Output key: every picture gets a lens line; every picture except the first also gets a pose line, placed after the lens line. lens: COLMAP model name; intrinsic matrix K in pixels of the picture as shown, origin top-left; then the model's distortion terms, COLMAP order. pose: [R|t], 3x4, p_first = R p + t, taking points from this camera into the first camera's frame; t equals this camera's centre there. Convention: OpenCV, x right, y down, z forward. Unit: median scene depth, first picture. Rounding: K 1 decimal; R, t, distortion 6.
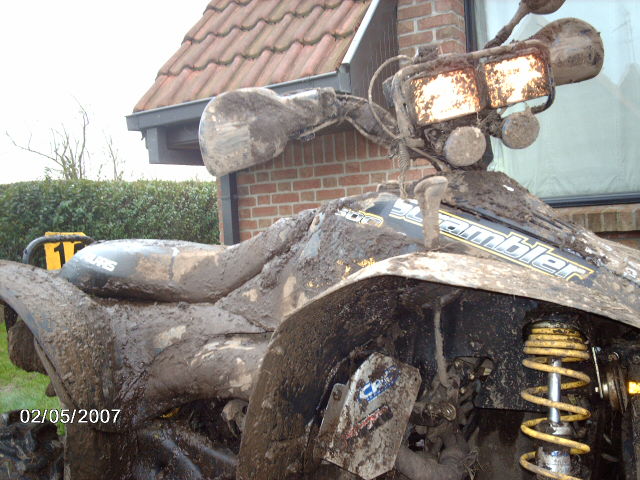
lens RADIAL K [[706.7, 0, 320.0], [0, 706.7, 240.0], [0, 0, 1]] dist [-0.023297, -0.028916]
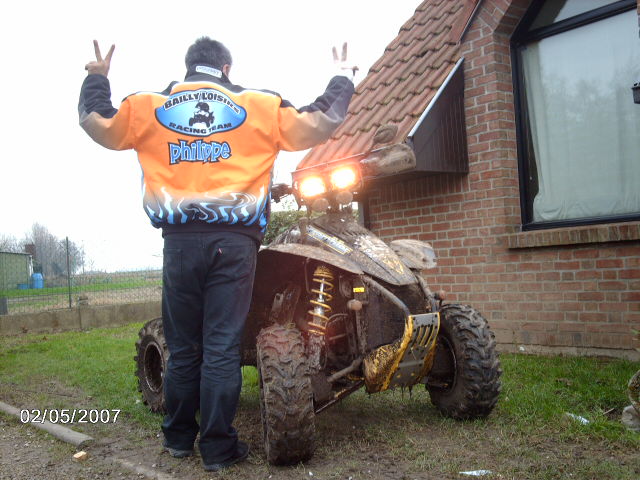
lens RADIAL K [[696.9, 0, 320.0], [0, 696.9, 240.0], [0, 0, 1]] dist [-0.030424, -0.047780]
pose [[0.939019, -0.011279, -0.343681, 0.322318], [0.000508, 0.999506, -0.031415, 0.023166], [0.343866, 0.029325, 0.938561, -0.435262]]
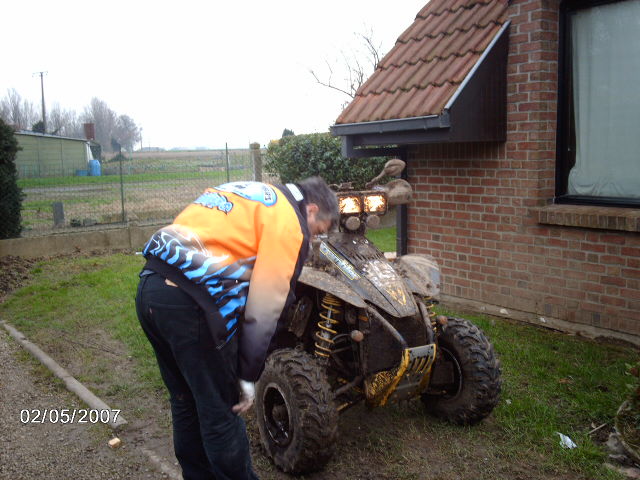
lens RADIAL K [[706.7, 0, 320.0], [0, 706.7, 240.0], [0, 0, 1]] dist [-0.023297, -0.028916]
pose [[0.906739, 0.090569, -0.411852, 0.386553], [-0.038430, 0.990347, 0.133175, -0.137121], [0.419938, -0.104927, 0.901467, -0.471029]]
